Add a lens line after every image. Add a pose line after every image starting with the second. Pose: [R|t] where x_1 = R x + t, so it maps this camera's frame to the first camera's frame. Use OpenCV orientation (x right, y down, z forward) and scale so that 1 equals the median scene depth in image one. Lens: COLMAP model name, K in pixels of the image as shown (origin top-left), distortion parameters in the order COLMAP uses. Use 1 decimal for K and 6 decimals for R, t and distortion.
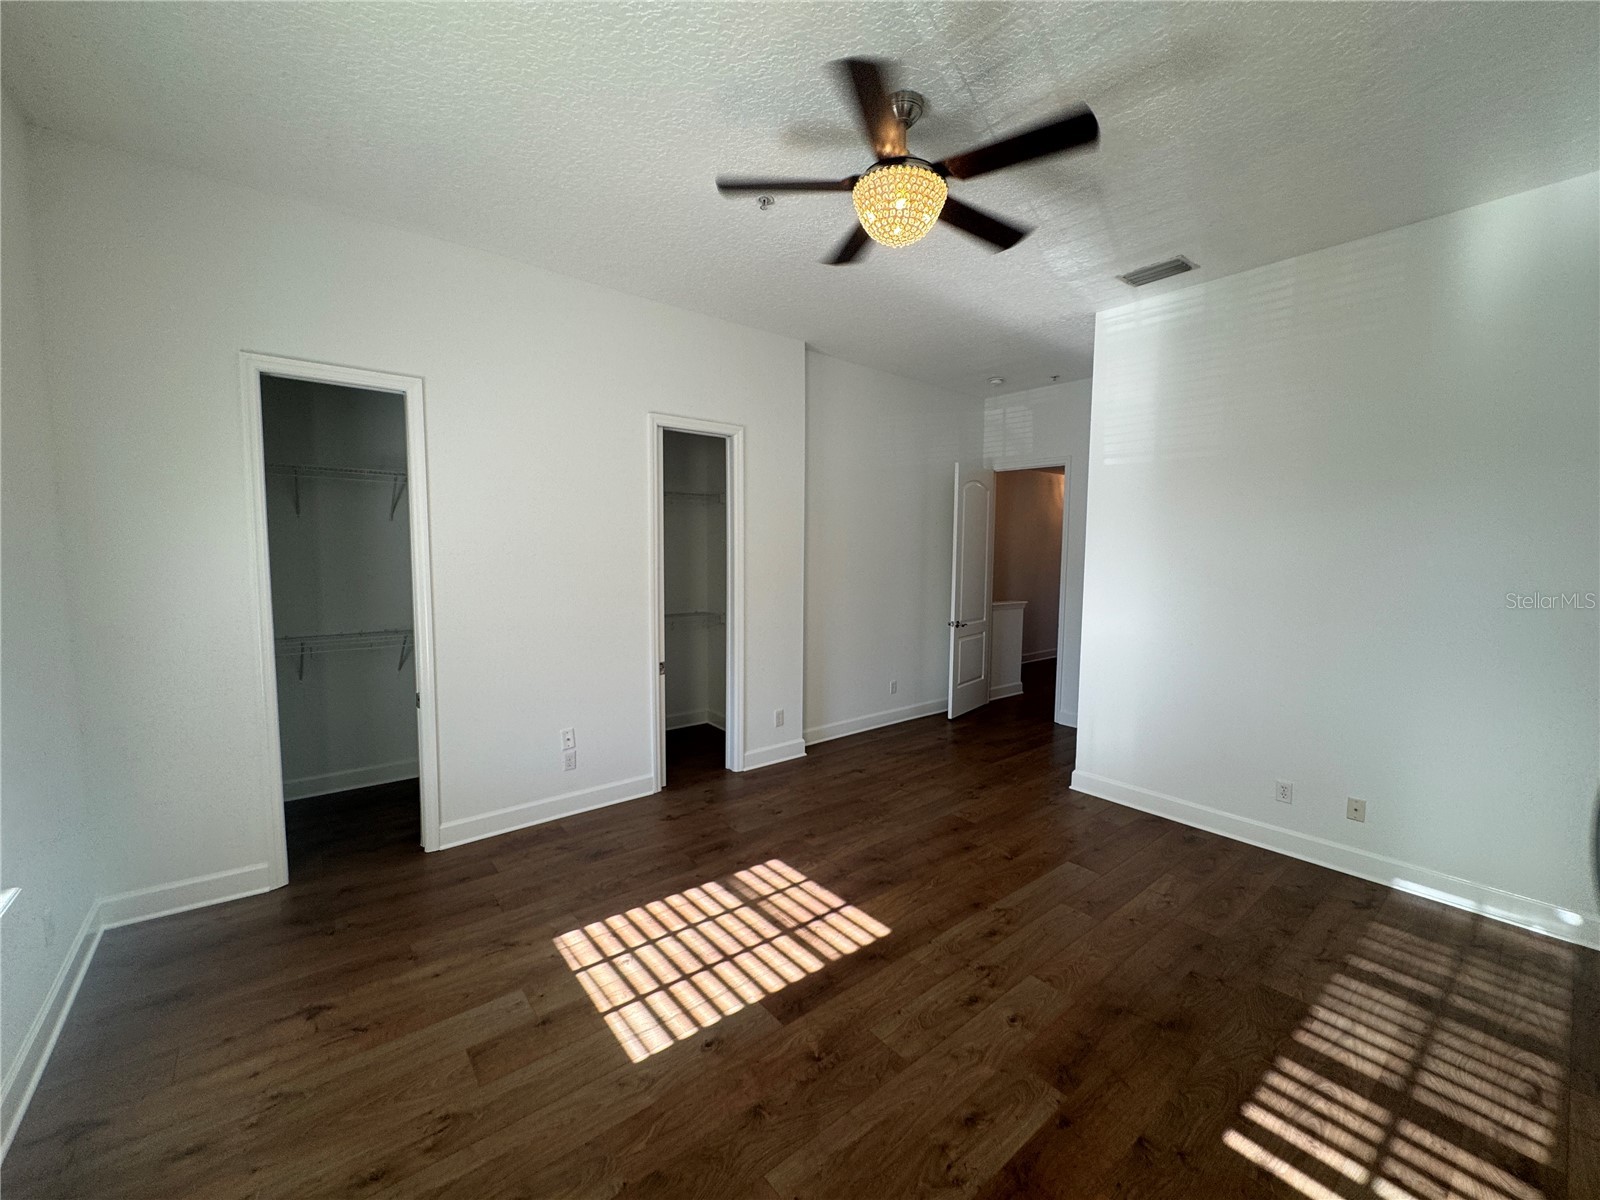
lens RADIAL K [[640.3, 0, 796.8], [0, 640.3, 599.5], [0, 0, 1]] dist [-0.000268, -0.000007]
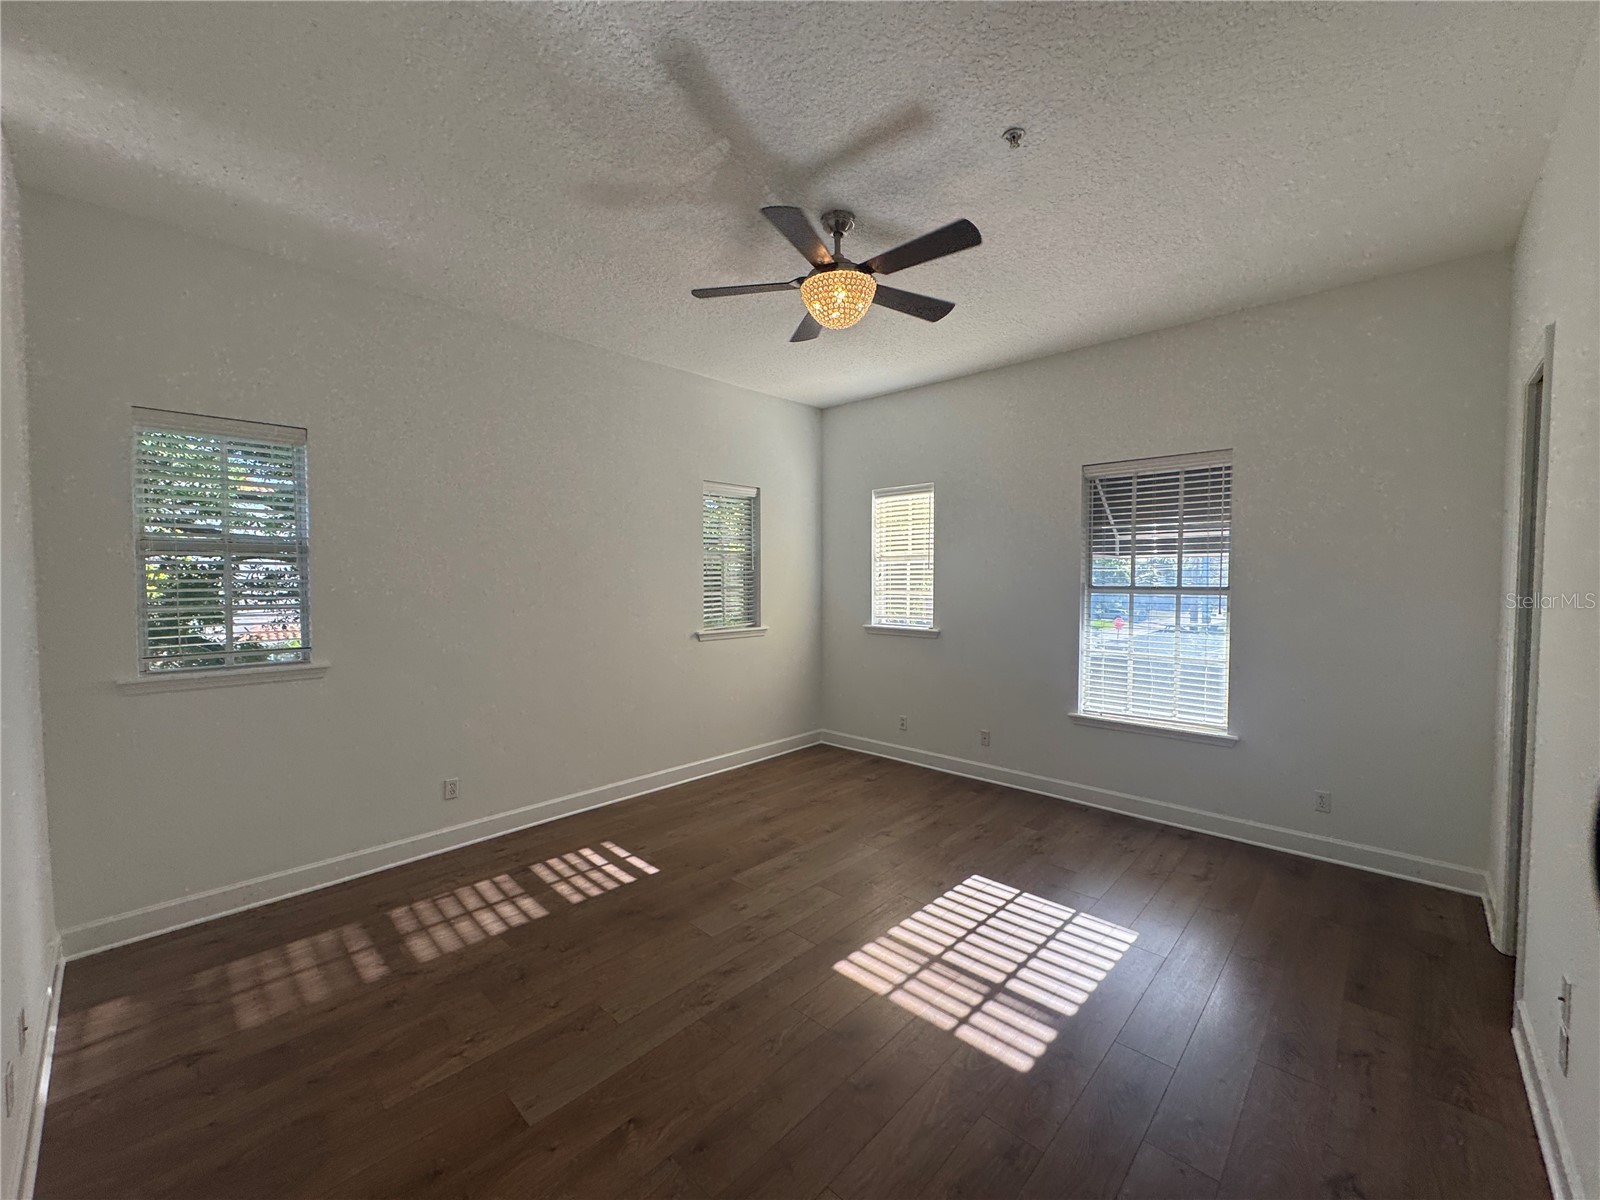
lens RADIAL K [[634.8, 0, 800.0], [0, 634.8, 600.0], [0, 0, 1]] dist [-0.004546, 0.000102]
pose [[-0.990767, -0.003509, -0.135531, 0.323757], [-0.019375, 0.993070, 0.115920, -0.139536], [0.134185, 0.117475, -0.983968, 1.844927]]
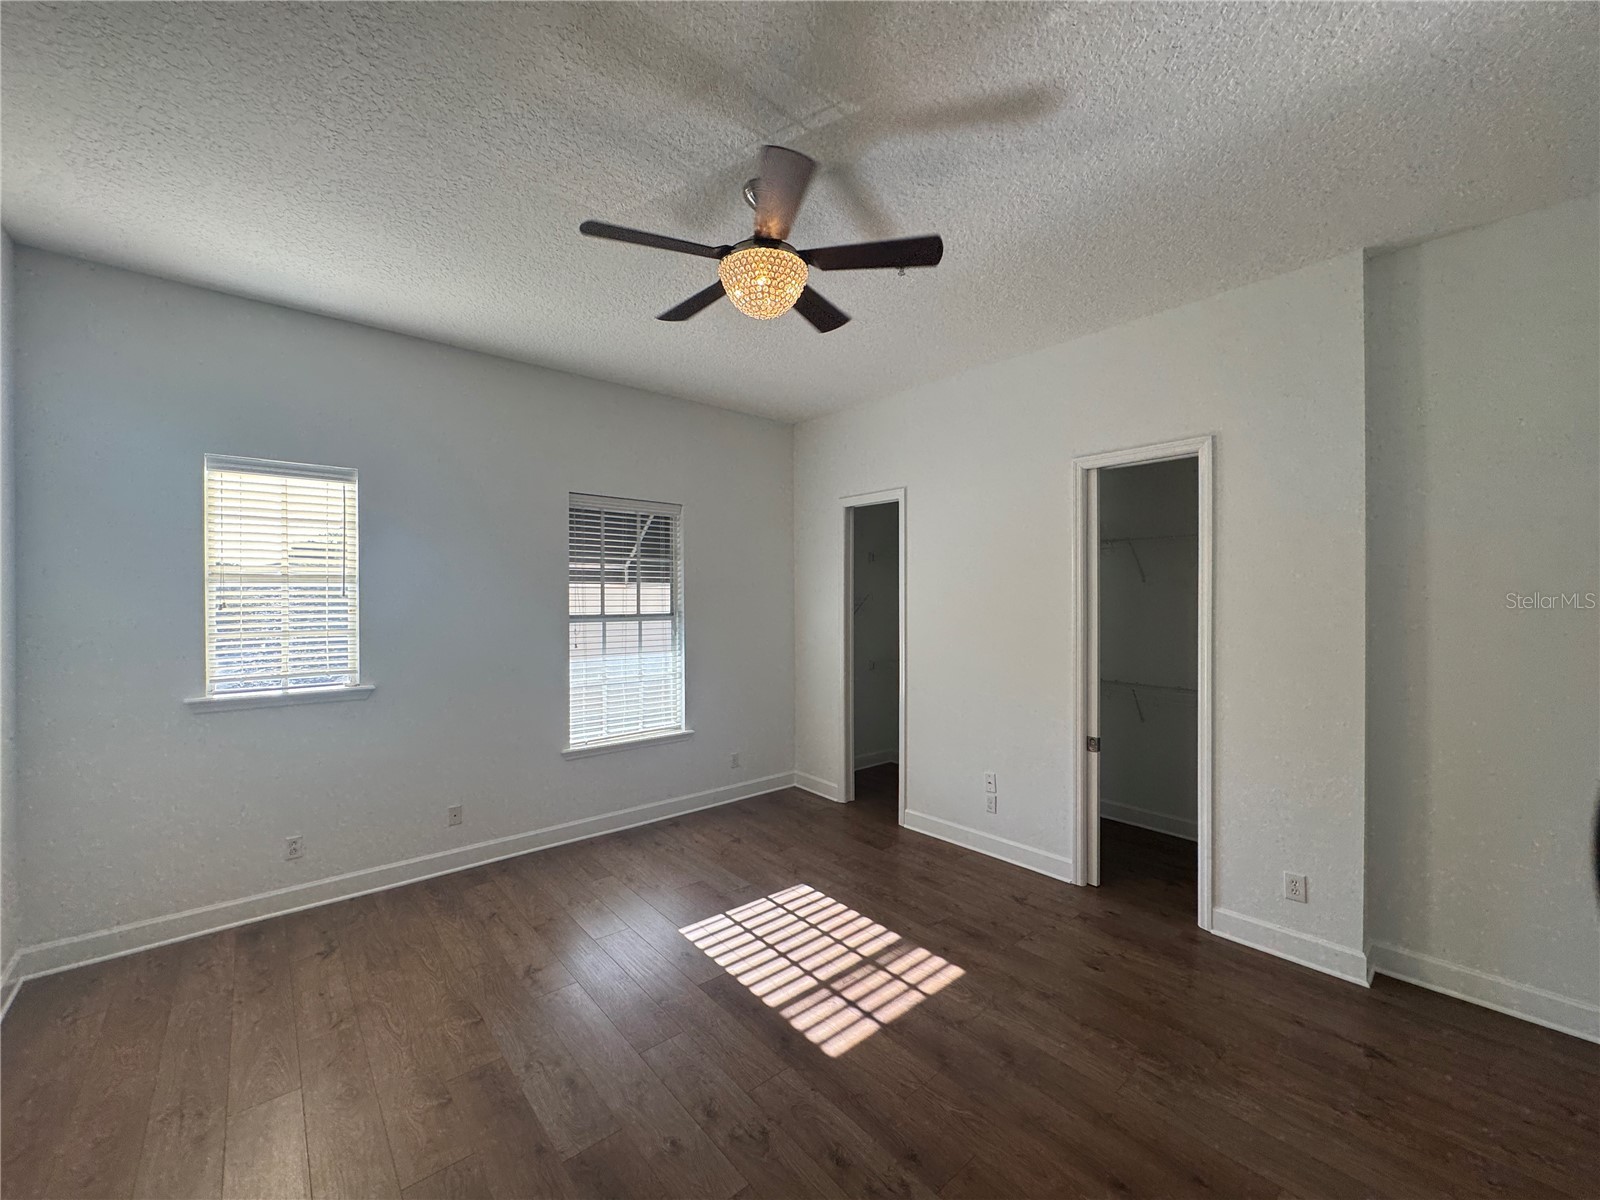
lens RADIAL K [[634.8, 0, 800.0], [0, 634.8, 600.0], [0, 0, 1]] dist [-0.004546, 0.000102]
pose [[0.029371, -0.006968, -0.999544, 0.974225], [-0.079781, 0.996769, -0.009293, -0.072074], [0.996380, 0.080017, 0.028720, 0.872517]]
